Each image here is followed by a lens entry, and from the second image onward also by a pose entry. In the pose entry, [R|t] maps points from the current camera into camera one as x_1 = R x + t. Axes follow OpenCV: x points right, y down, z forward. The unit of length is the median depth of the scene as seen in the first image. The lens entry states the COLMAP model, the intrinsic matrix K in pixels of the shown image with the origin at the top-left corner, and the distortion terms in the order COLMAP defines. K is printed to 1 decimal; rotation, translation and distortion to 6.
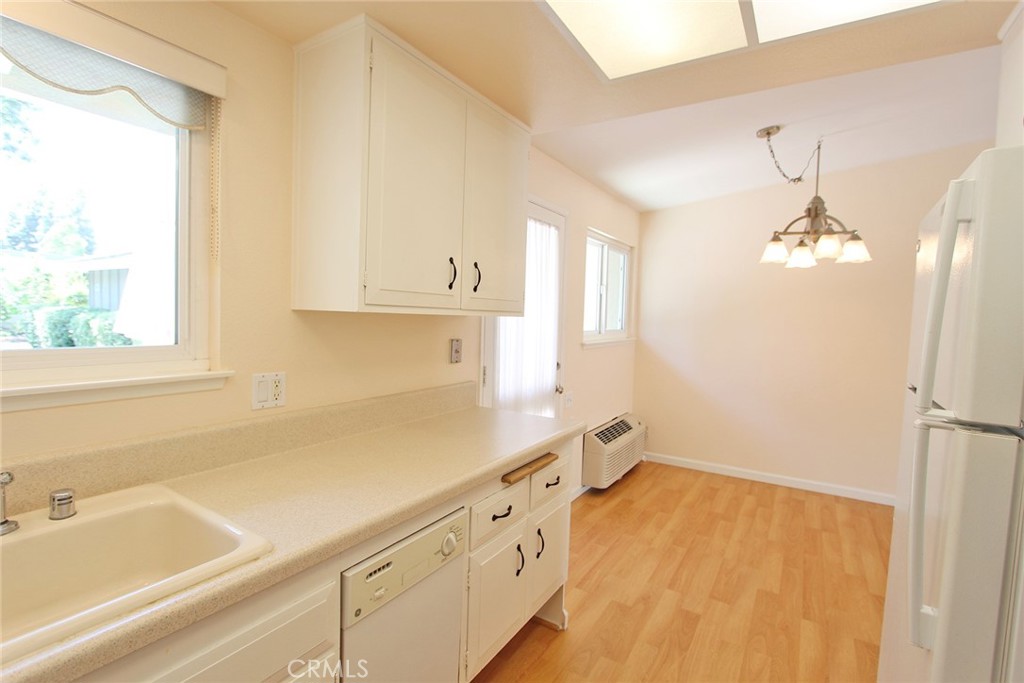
lens RADIAL K [[472.8, 0, 505.6], [0, 472.8, 337.5], [0, 0, 1]] dist [-0.014204, 0.000298]
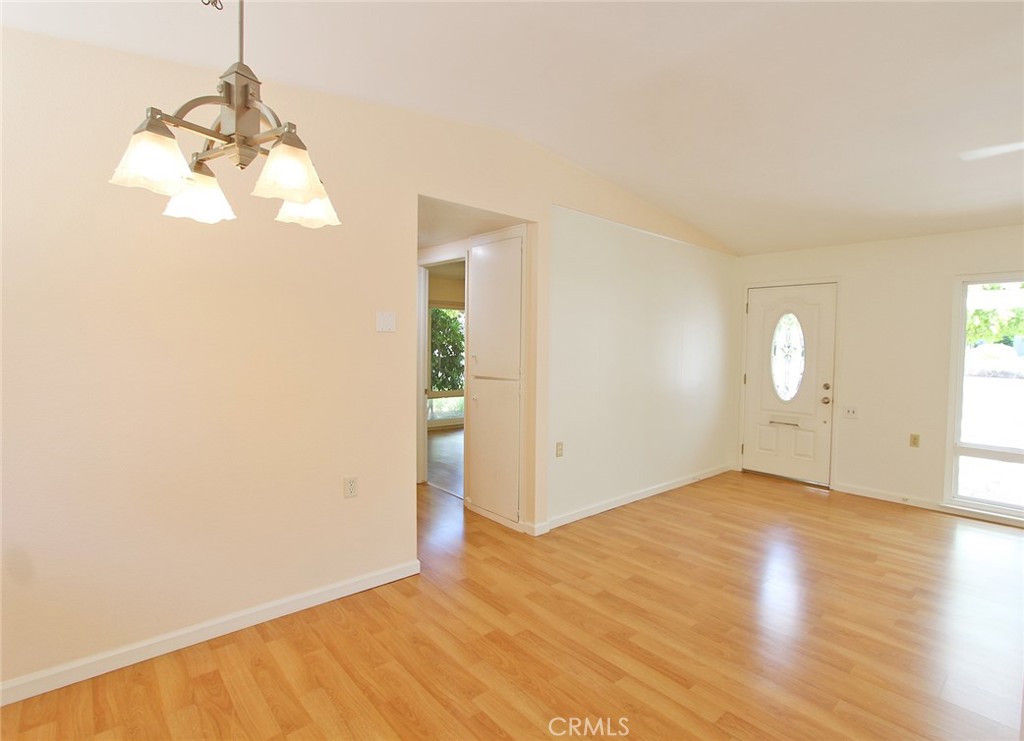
lens RADIAL K [[514.0, 0, 550.1], [0, 514.0, 364.8], [0, 0, 1]] dist [-0.012248, 0.000144]
pose [[0.243684, -0.064303, 0.967721, 0.233489], [0.038602, 0.997652, 0.056572, -0.022699], [-0.969086, 0.023570, 0.245594, 0.590895]]
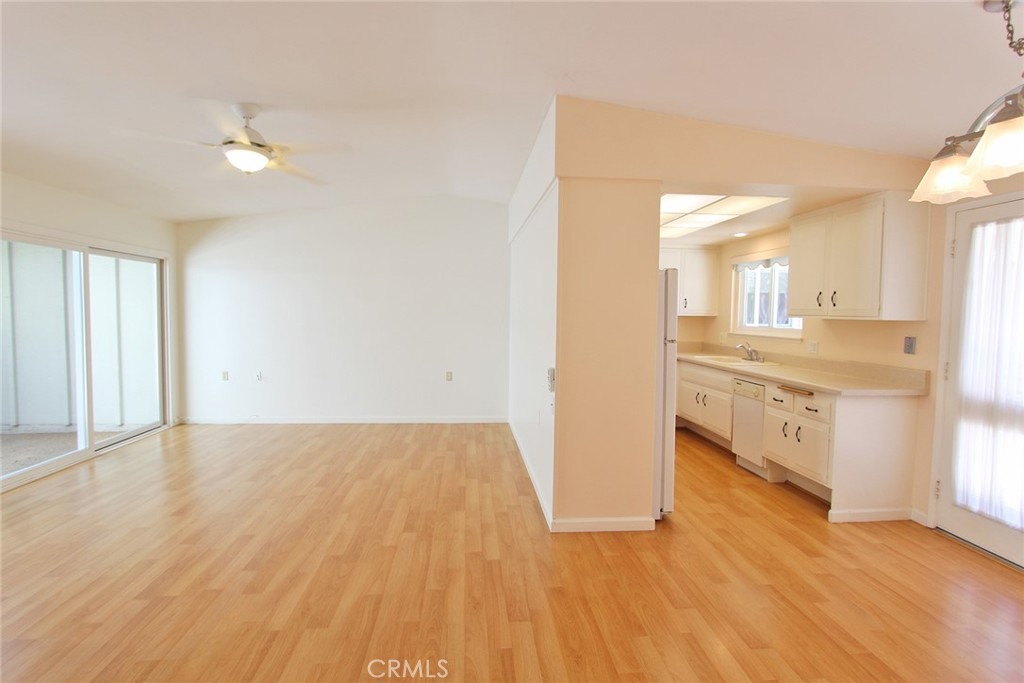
lens RADIAL K [[472.8, 0, 505.6], [0, 472.8, 337.5], [0, 0, 1]] dist [-0.014204, 0.000298]
pose [[-0.794195, -0.006169, -0.607631, 1.335855], [-0.065049, 0.995066, 0.074919, -0.016530], [0.604171, 0.099026, -0.790678, 1.062023]]
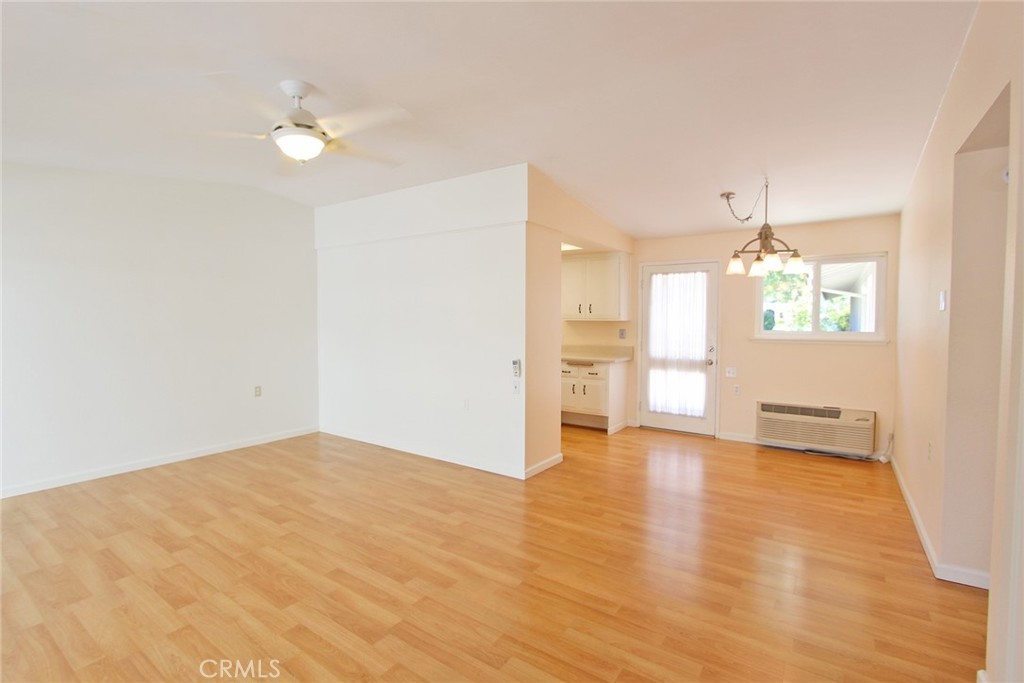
lens RADIAL K [[472.8, 0, 505.6], [0, 472.8, 337.5], [0, 0, 1]] dist [-0.014204, 0.000298]
pose [[-0.041895, 0.010002, -0.999072, 2.013106], [-0.053156, 0.998511, 0.012226, 0.040008], [0.997707, 0.053619, -0.041301, 0.344444]]
